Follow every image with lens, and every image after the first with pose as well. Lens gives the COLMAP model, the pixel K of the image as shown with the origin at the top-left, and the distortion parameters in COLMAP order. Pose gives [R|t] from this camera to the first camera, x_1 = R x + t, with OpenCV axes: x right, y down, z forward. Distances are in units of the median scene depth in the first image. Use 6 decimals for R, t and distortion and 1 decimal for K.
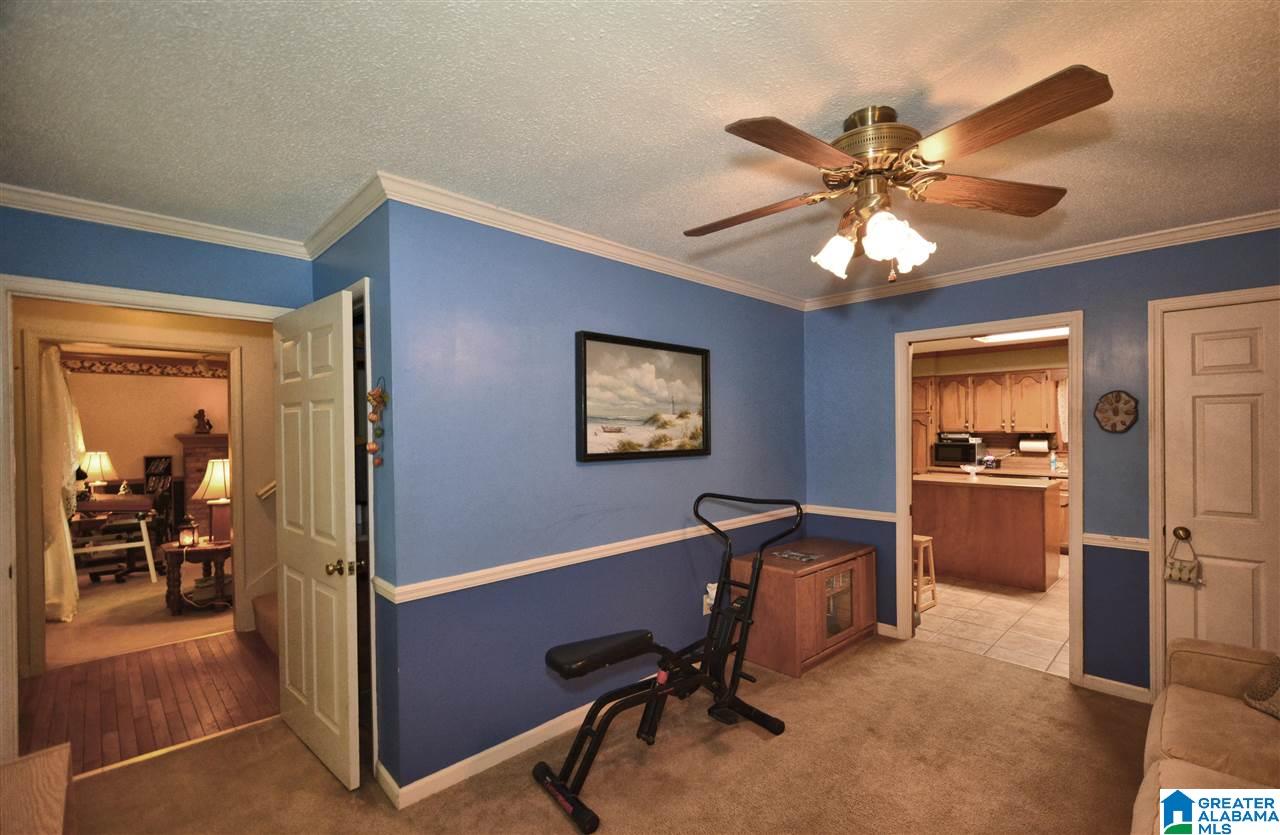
lens RADIAL K [[569.0, 0, 646.9], [0, 569.0, 424.6], [0, 0, 1]] dist [0.003373, 0.000201]
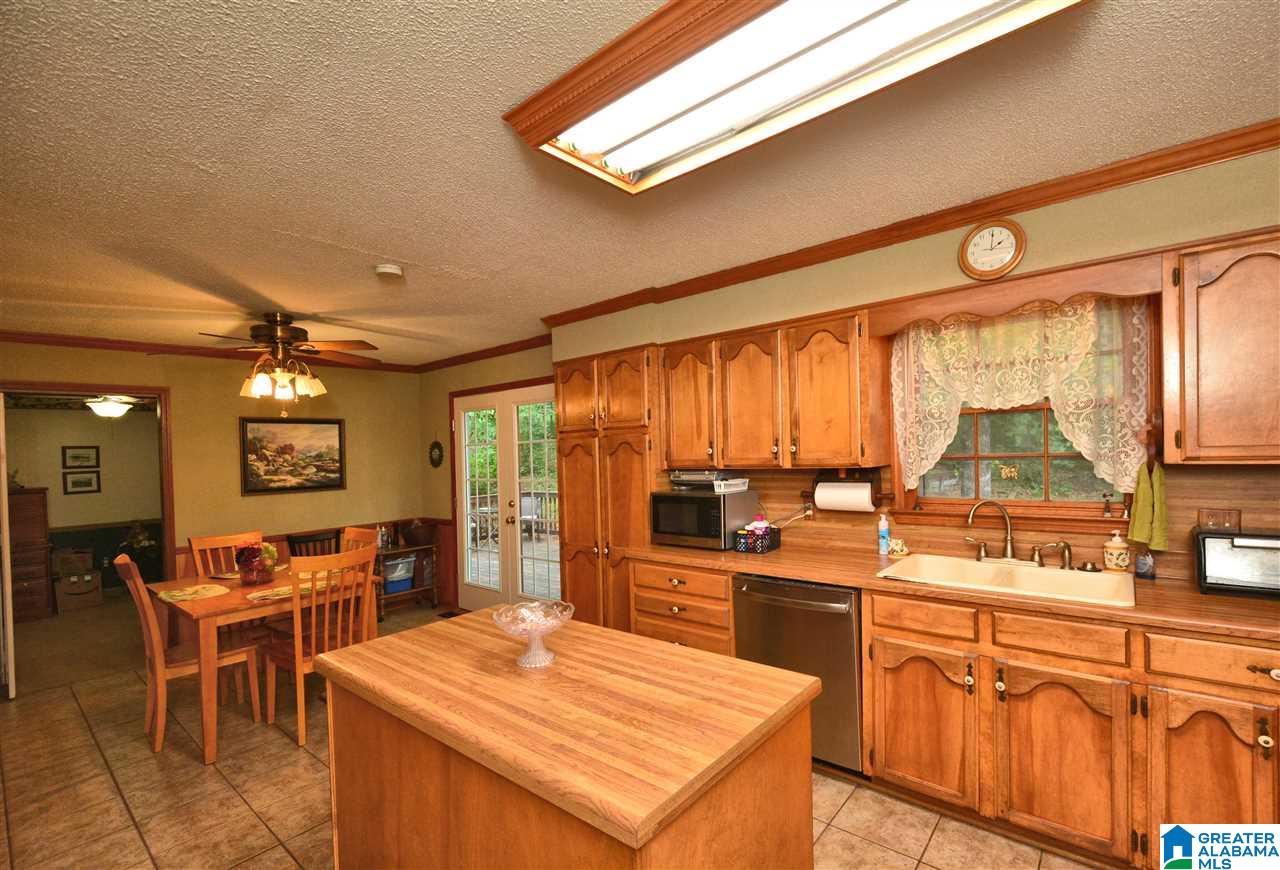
lens RADIAL K [[553.0, 0, 676.1], [0, 553.0, 446.7], [0, 0, 1]] dist [0.011683, 0.000014]
pose [[0.988686, -0.034522, 0.145972, 0.475784], [0.034590, 0.999399, 0.002072, -0.004712], [-0.145956, 0.003001, 0.989287, 0.586103]]
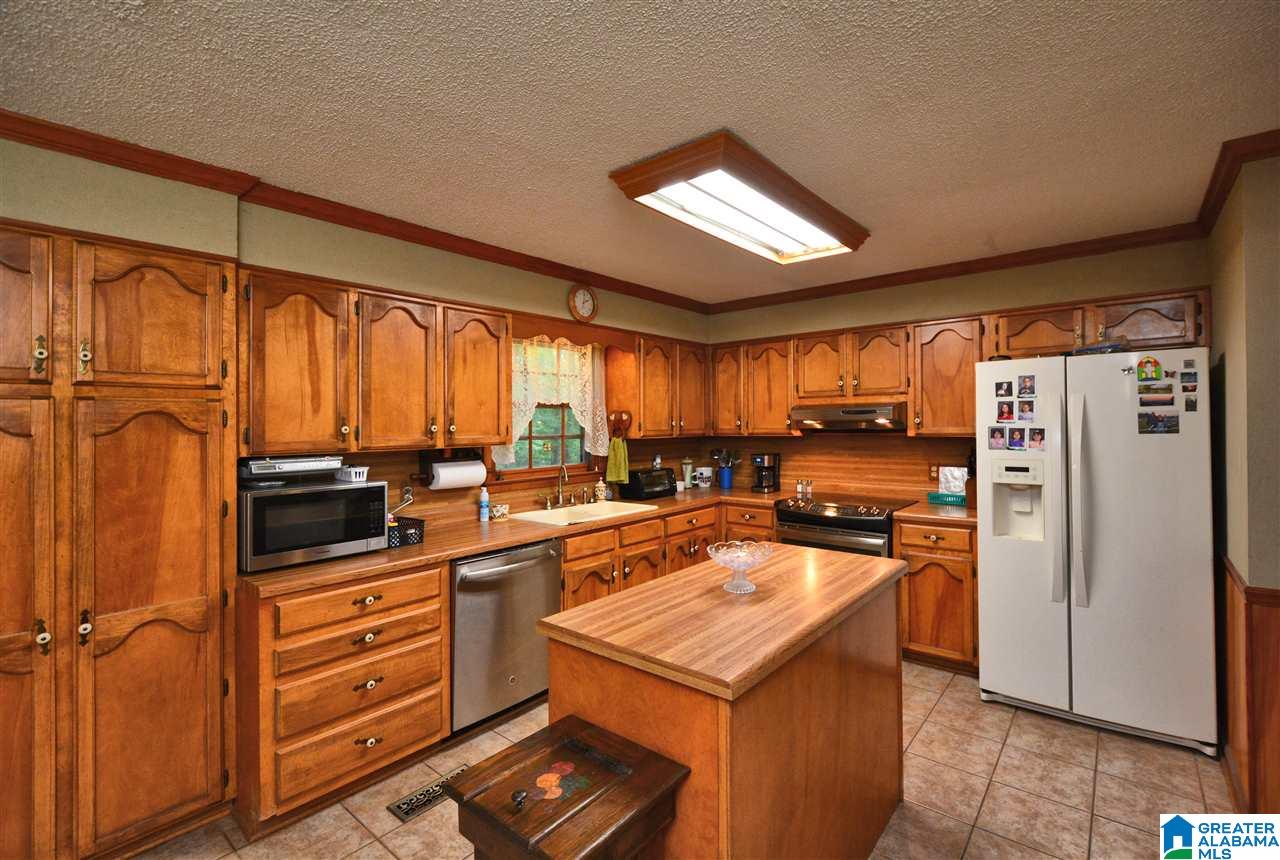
lens RADIAL K [[570.3, 0, 647.6], [0, 570.3, 419.5], [0, 0, 1]] dist [-0.000713, -0.000449]
pose [[-0.114642, 0.008137, 0.993374, 0.203599], [0.005610, 0.999956, -0.007543, -0.002294], [-0.993391, 0.004708, -0.114683, 0.863130]]
